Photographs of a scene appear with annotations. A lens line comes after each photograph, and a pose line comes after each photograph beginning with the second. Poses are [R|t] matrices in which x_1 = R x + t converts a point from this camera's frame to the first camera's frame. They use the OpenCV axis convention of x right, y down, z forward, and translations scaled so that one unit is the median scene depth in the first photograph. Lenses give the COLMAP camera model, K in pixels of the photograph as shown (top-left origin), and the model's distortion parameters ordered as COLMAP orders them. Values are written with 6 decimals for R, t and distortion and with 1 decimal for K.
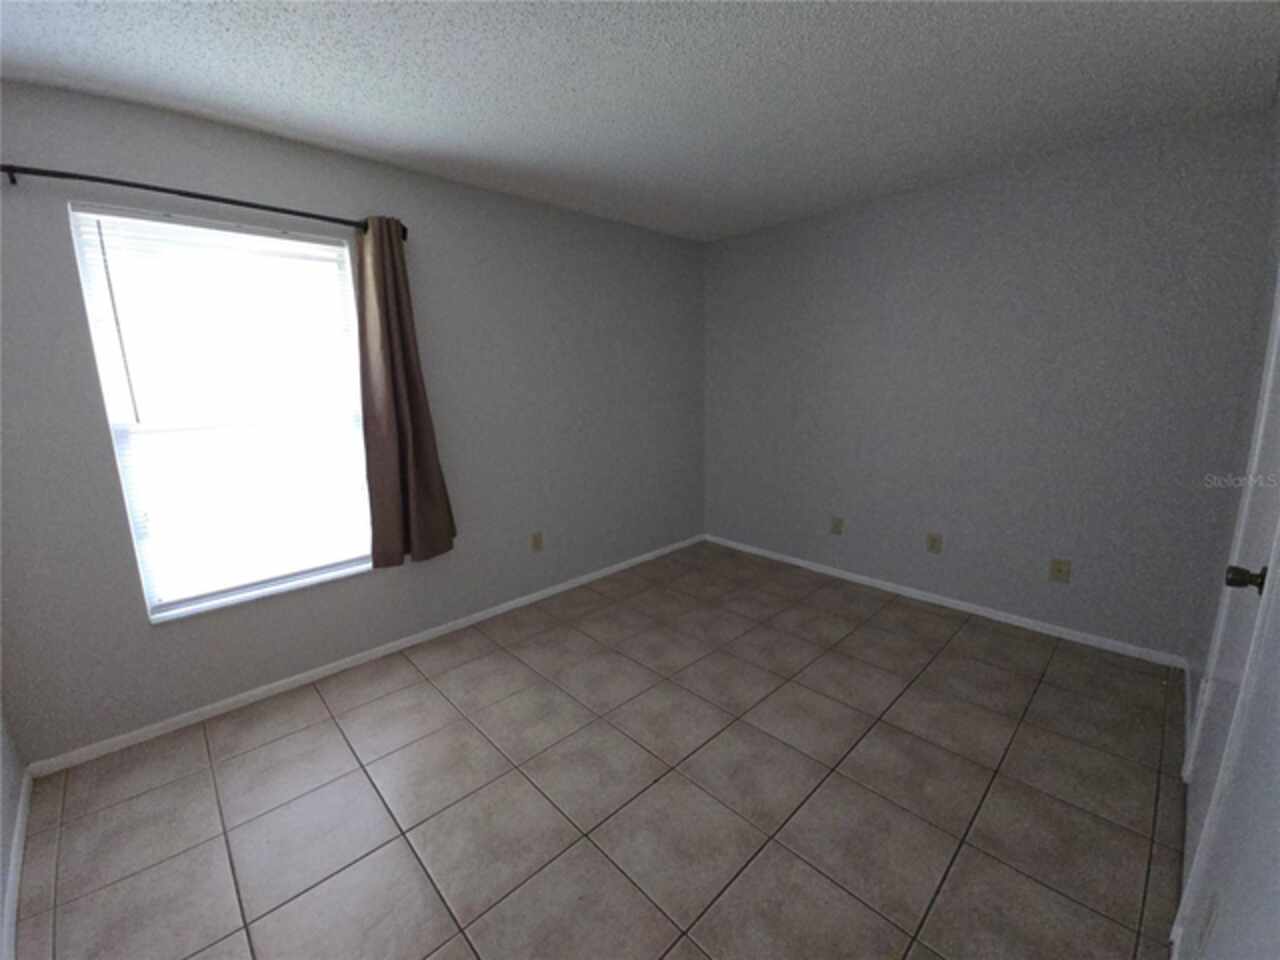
lens RADIAL K [[523.0, 0, 643.3], [0, 523.0, 479.5], [0, 0, 1]] dist [0.002170, -0.002961]
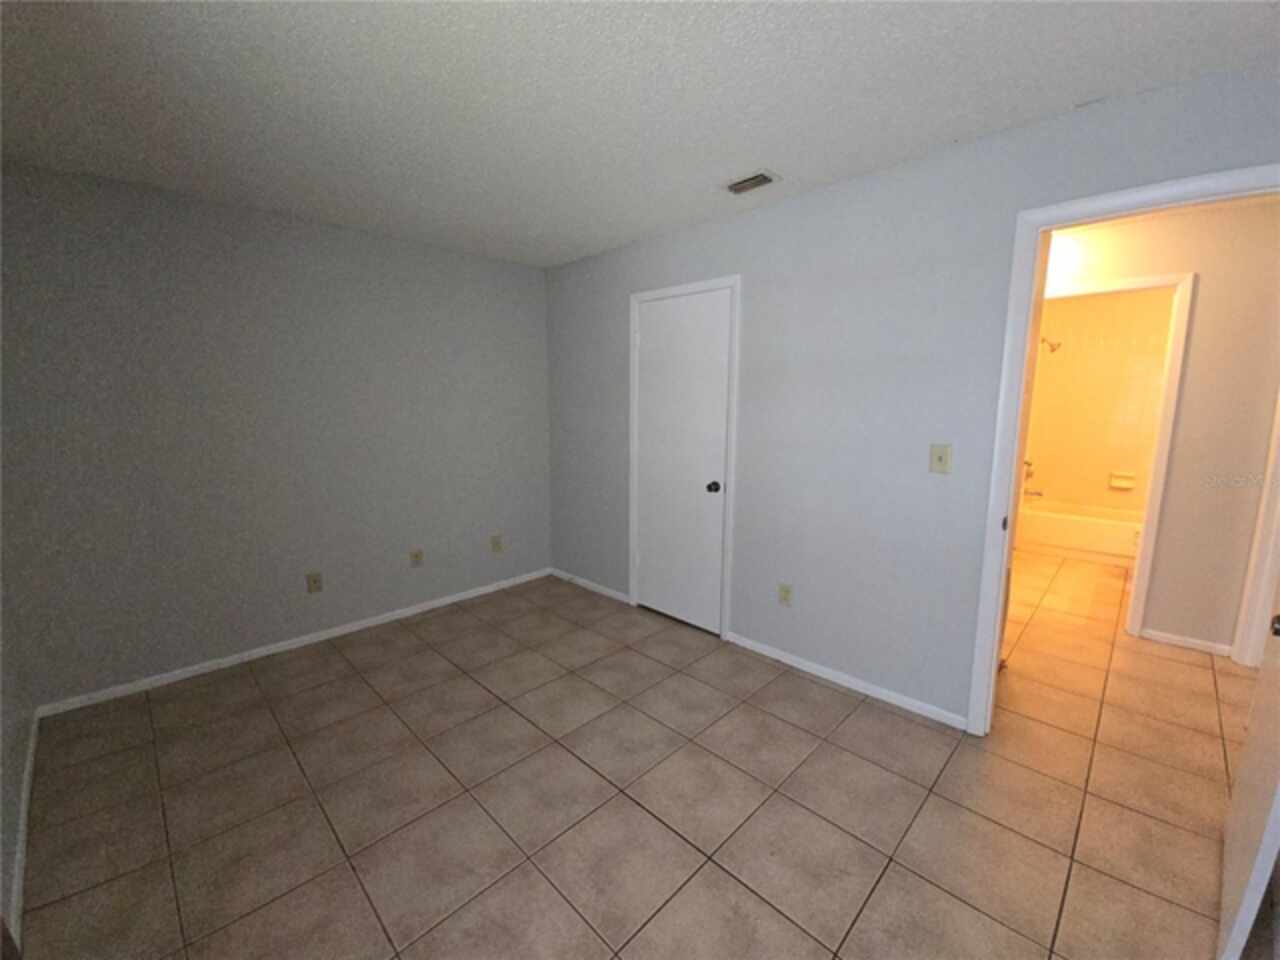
lens RADIAL K [[523.0, 0, 637.1], [0, 523.0, 486.3], [0, 0, 1]] dist [0.002170, -0.002961]
pose [[-0.037685, -0.139252, 0.989540, -0.686459], [0.190143, 0.971152, 0.143906, -0.122580], [-0.981033, 0.193577, -0.010120, 0.697215]]
